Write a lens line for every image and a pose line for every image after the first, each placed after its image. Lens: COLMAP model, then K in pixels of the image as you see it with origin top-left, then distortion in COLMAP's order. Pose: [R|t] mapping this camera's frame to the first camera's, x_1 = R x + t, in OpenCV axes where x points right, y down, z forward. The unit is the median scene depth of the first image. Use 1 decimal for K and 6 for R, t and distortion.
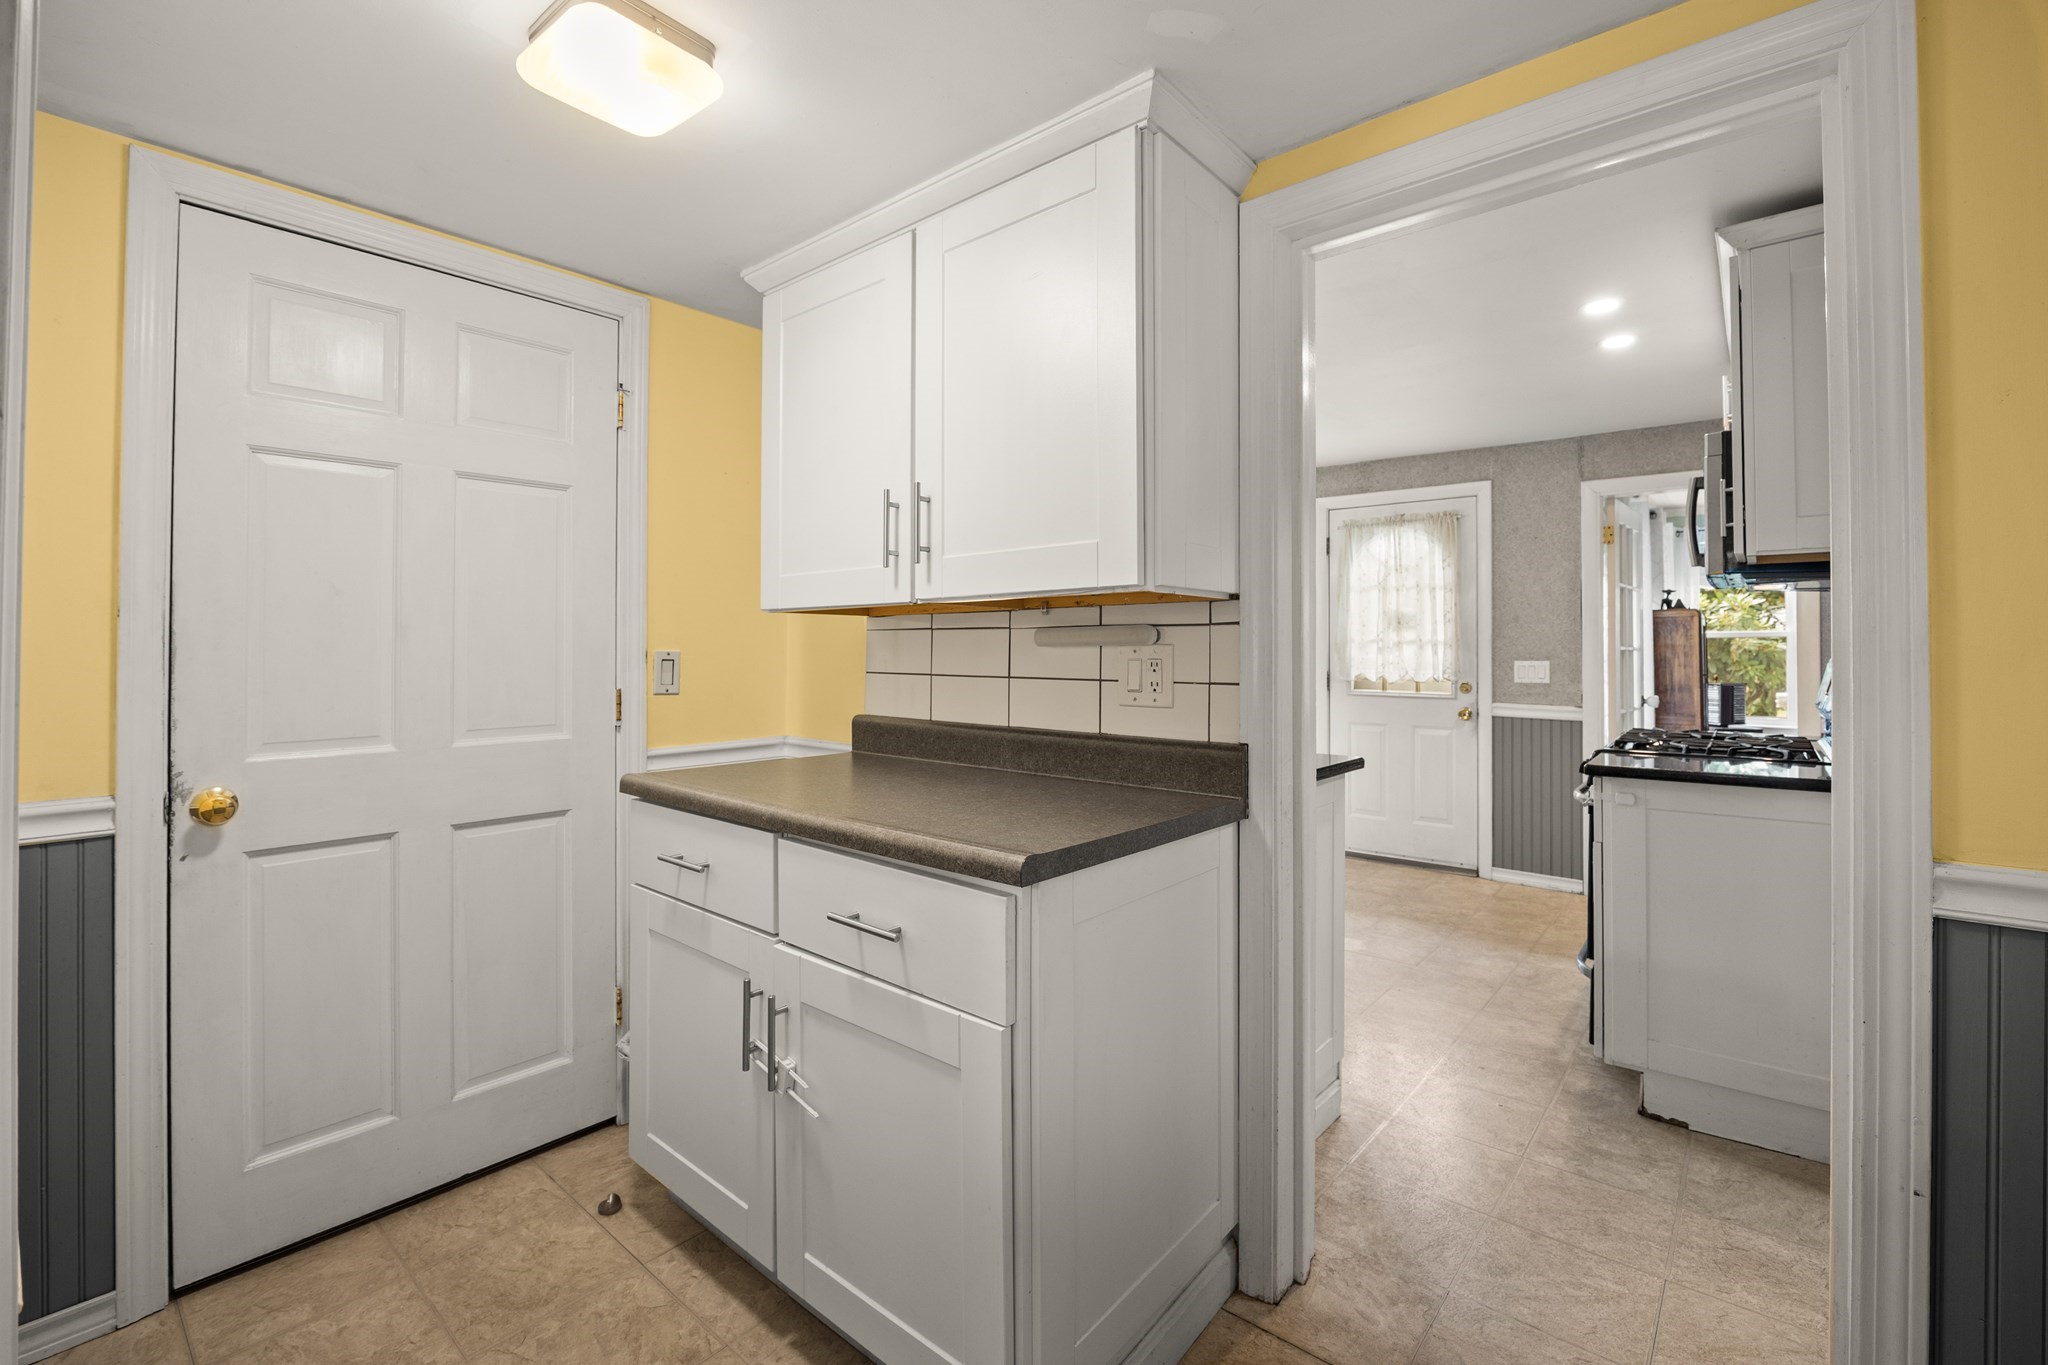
lens RADIAL K [[932.2, 0, 1015.6], [0, 932.2, 651.0], [0, 0, 1]] dist [-0.011642, -0.000220]
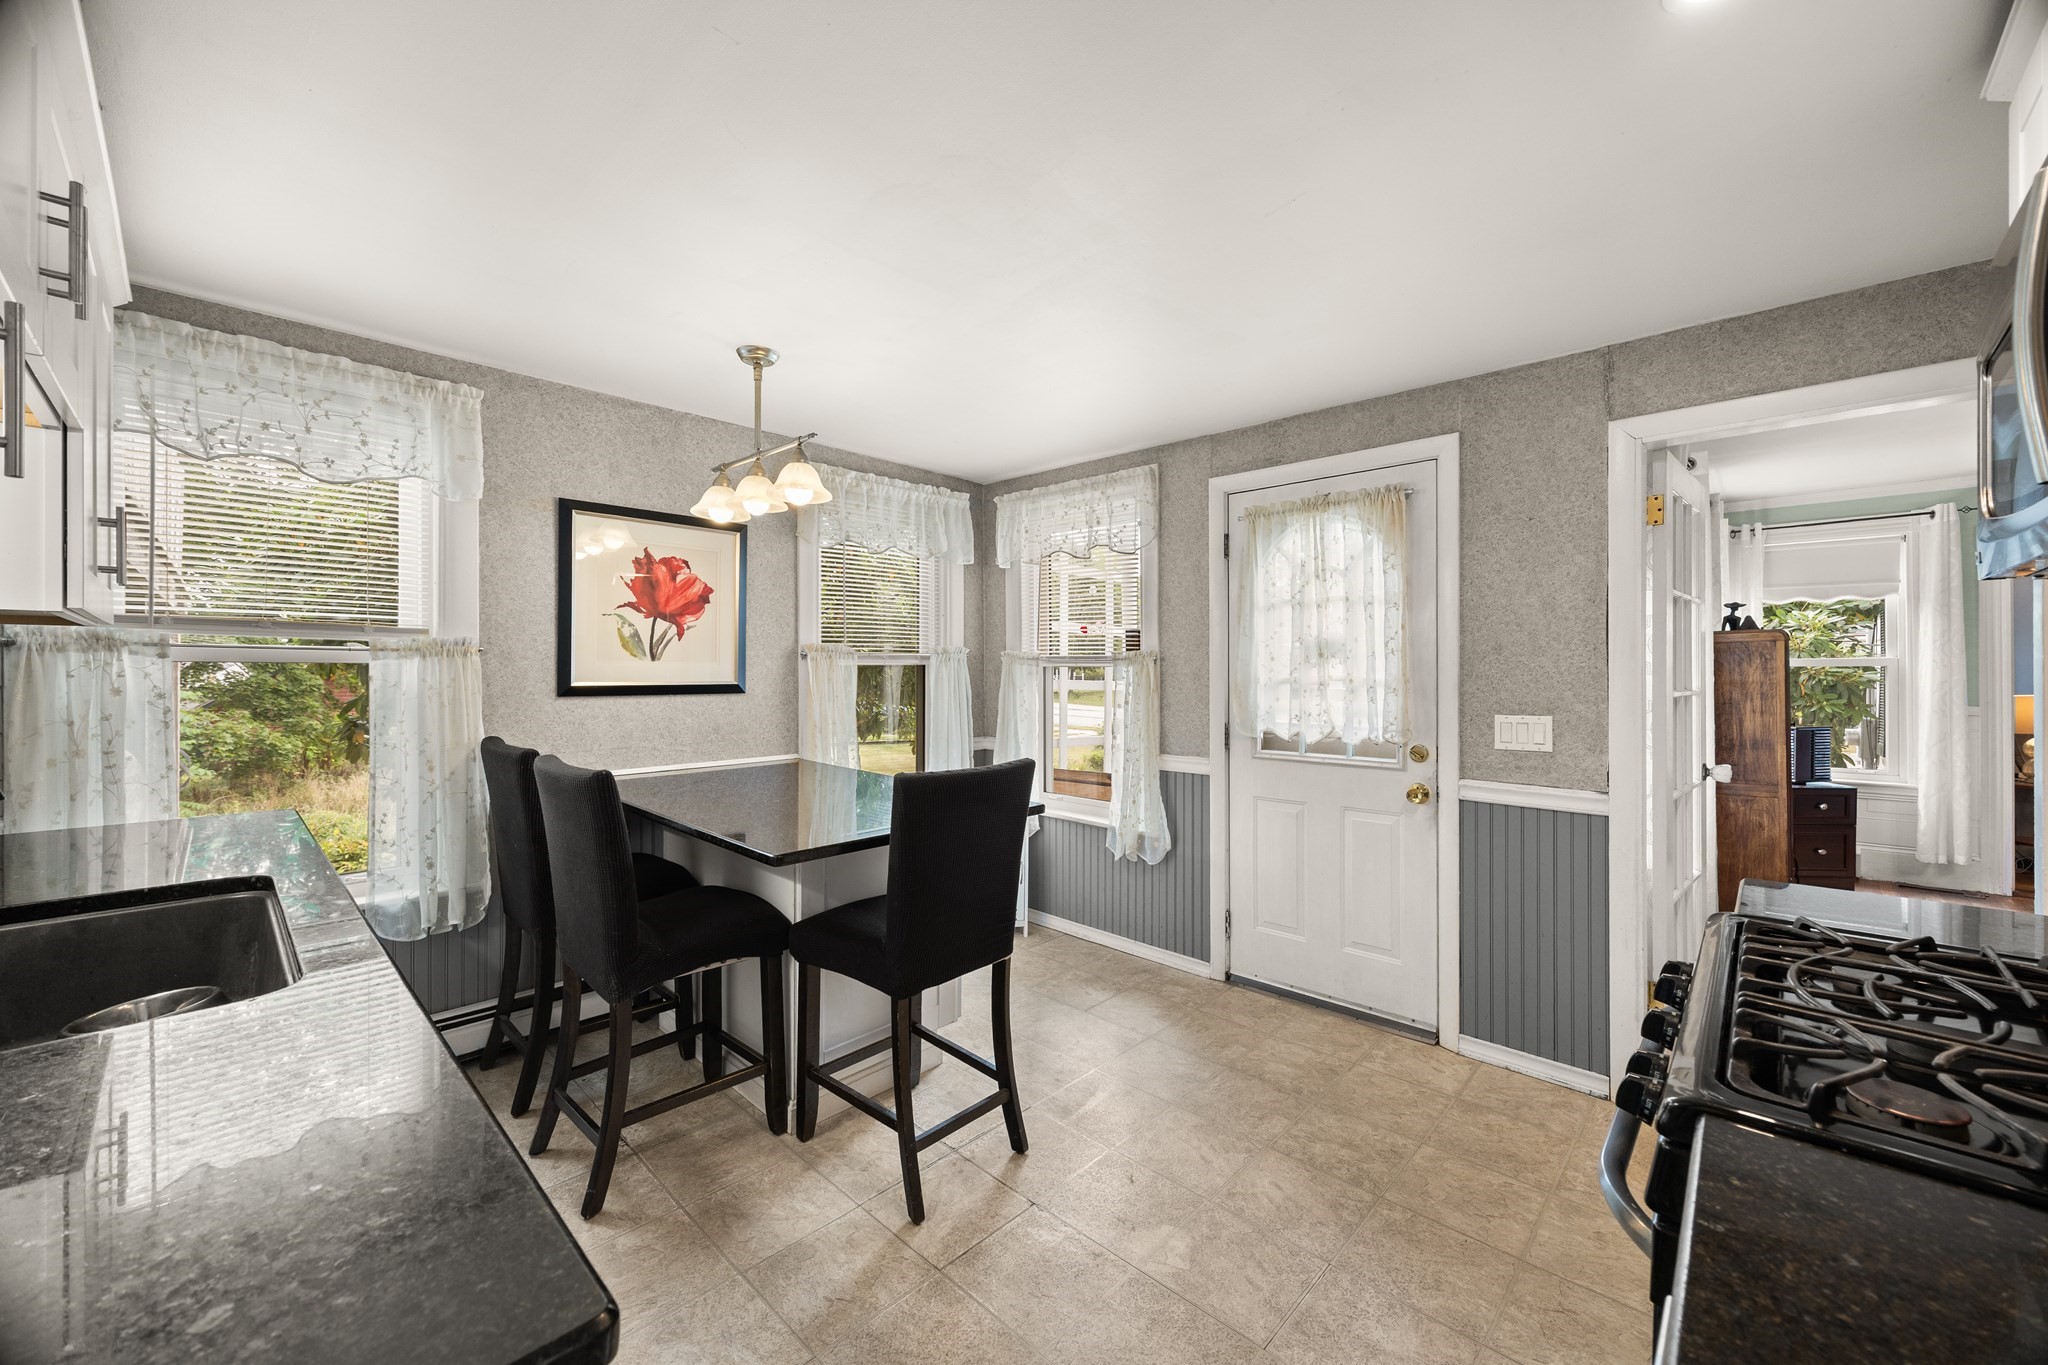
lens RADIAL K [[807.9, 0, 1024.0], [0, 807.9, 682.5], [0, 0, 1]] dist [0.001424, -0.000060]
pose [[0.997638, -0.004337, -0.068554, 0.245912], [0.005306, 0.999889, 0.013958, -0.020137], [0.068486, -0.014288, 0.997550, 0.413867]]
